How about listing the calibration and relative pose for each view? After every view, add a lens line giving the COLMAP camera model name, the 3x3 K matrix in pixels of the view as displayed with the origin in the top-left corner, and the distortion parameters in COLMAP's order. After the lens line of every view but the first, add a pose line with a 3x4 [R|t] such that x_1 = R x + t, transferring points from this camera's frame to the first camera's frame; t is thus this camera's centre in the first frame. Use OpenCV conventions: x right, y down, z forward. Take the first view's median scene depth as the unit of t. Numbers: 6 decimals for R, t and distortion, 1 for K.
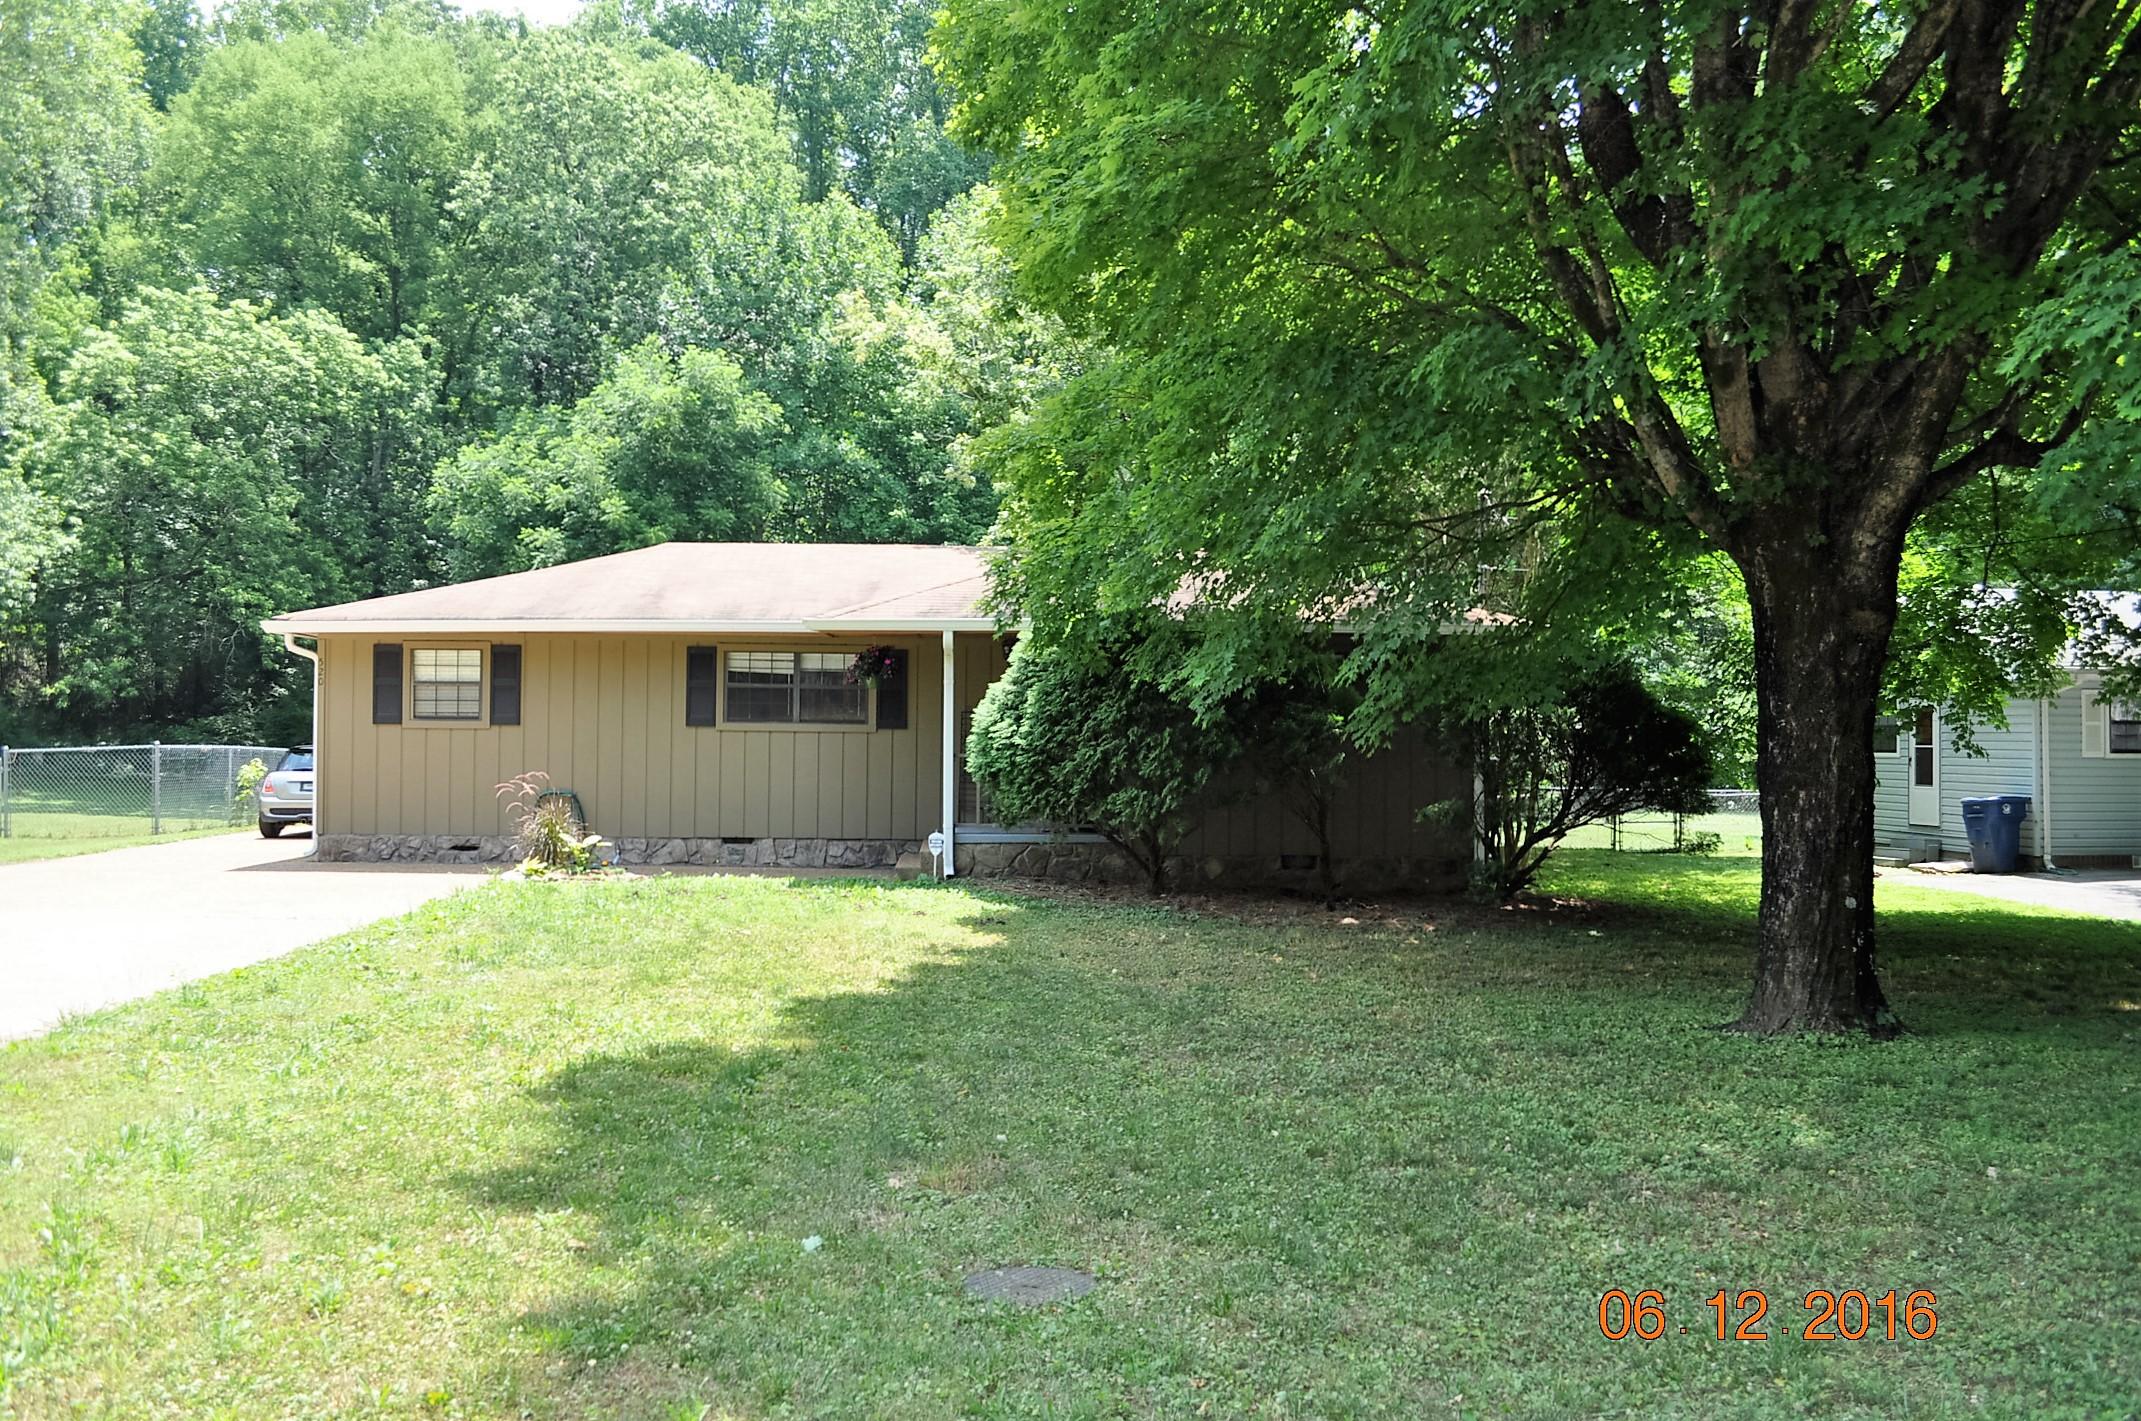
lens RADIAL K [[1711.0, 0, 1070.7], [0, 1711.0, 706.9], [0, 0, 1]] dist [-0.067456, 0.010531]
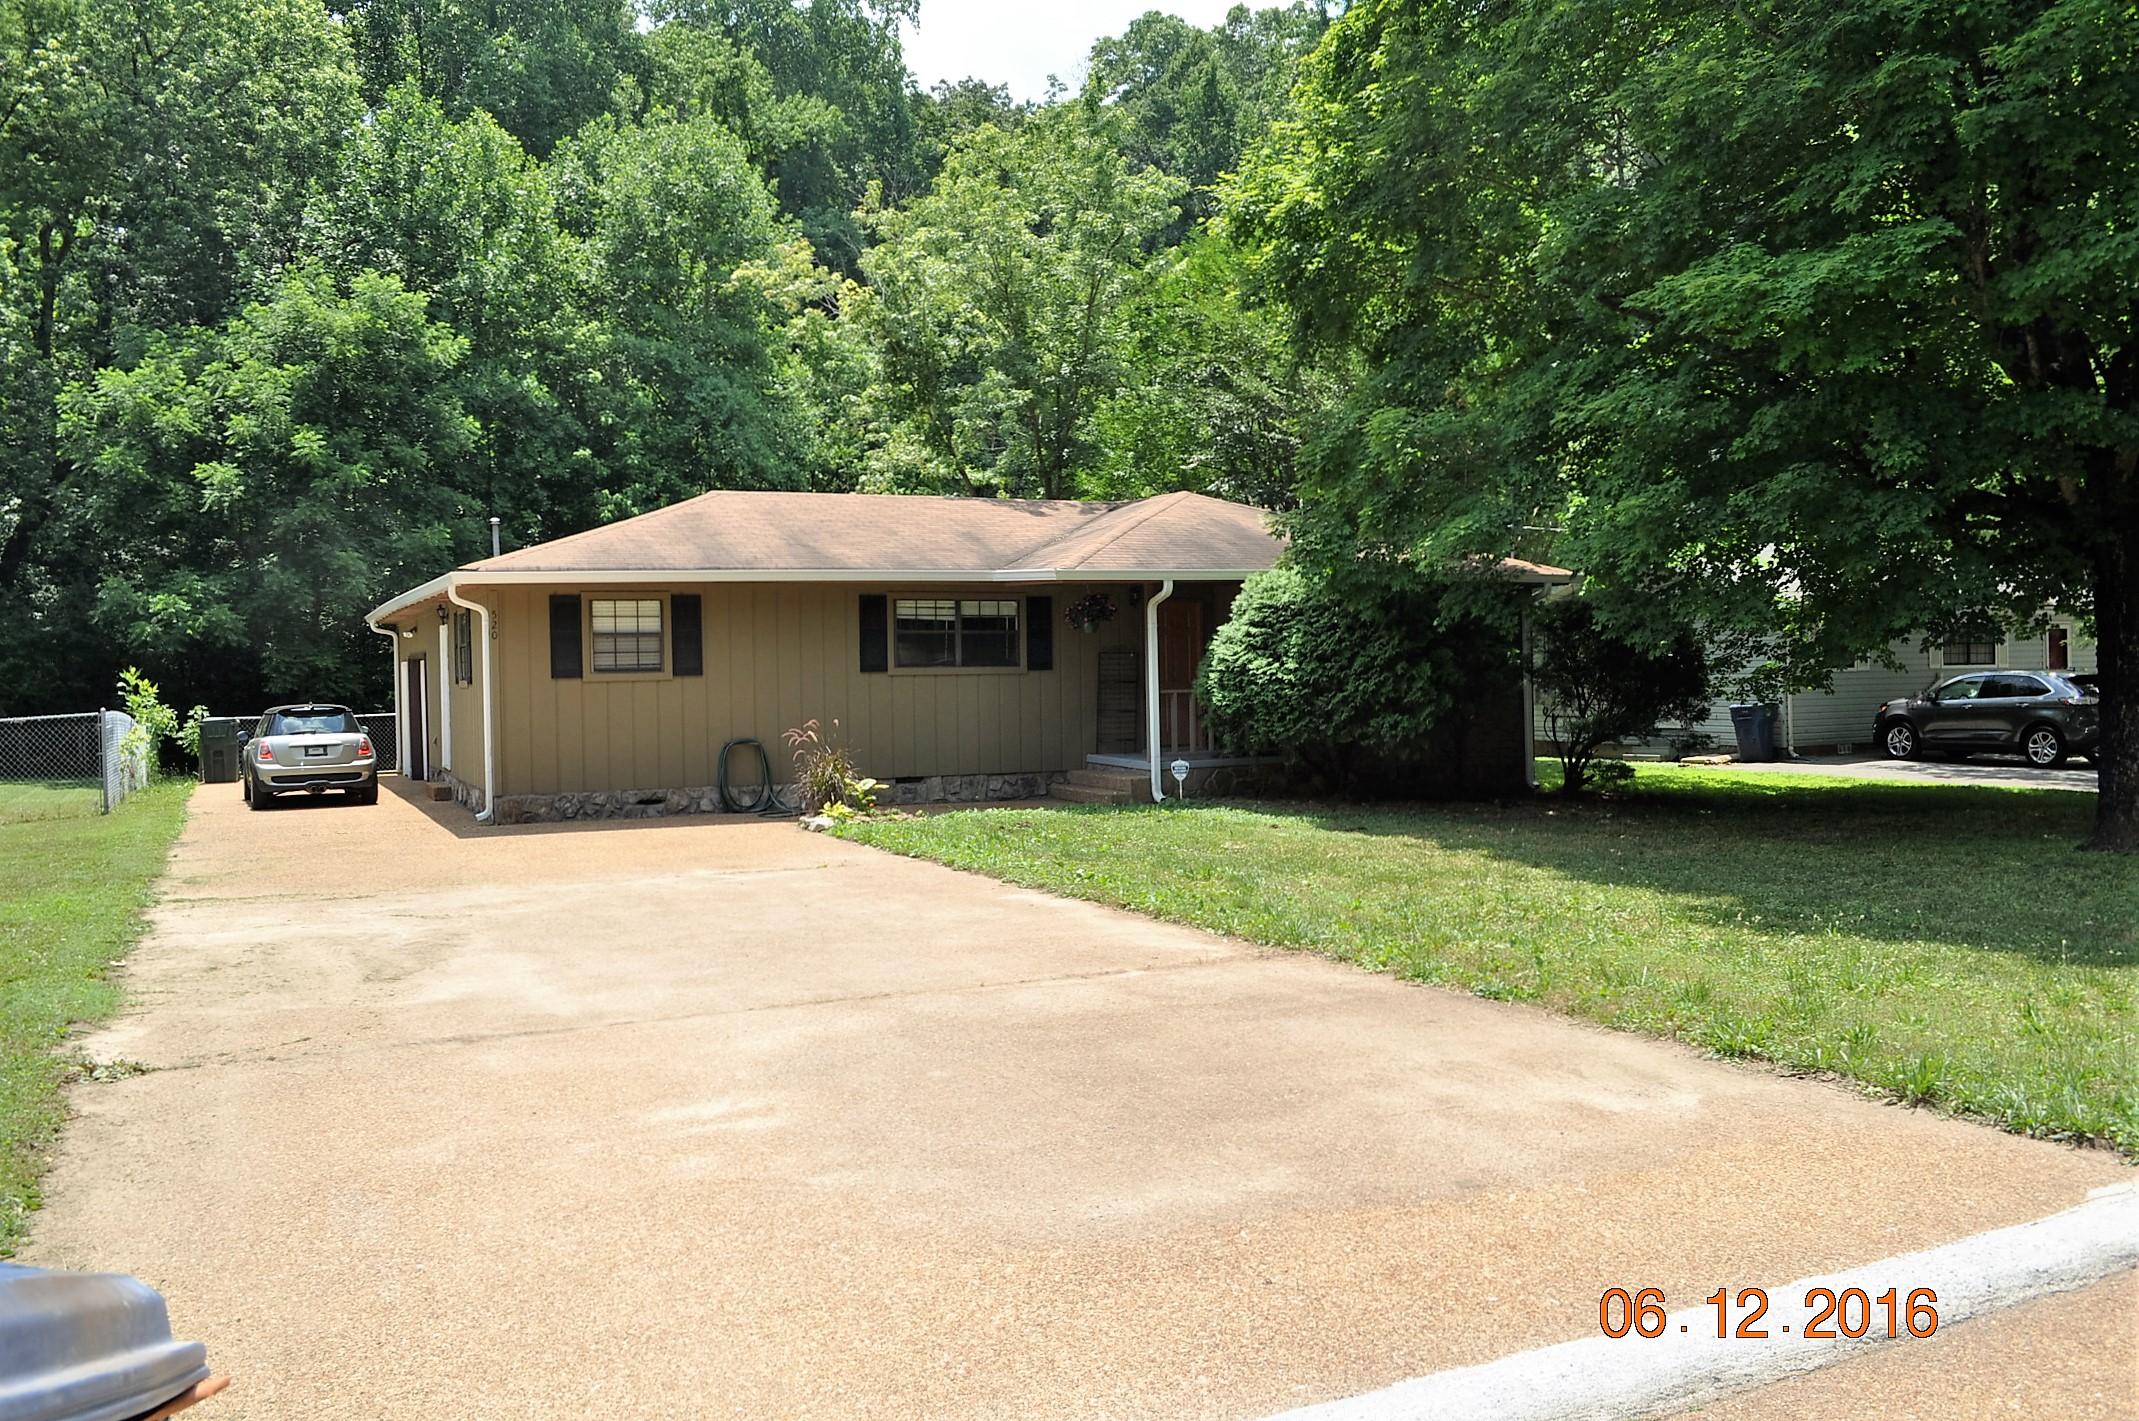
lens RADIAL K [[1709.4, 0, 1065.8], [0, 1709.4, 720.3], [0, 0, 1]] dist [-0.067456, 0.010531]
pose [[0.924789, -0.035397, 0.378830, -0.506393], [0.018615, 0.998680, 0.047874, -0.006993], [-0.380025, -0.037221, 0.924227, -0.005680]]
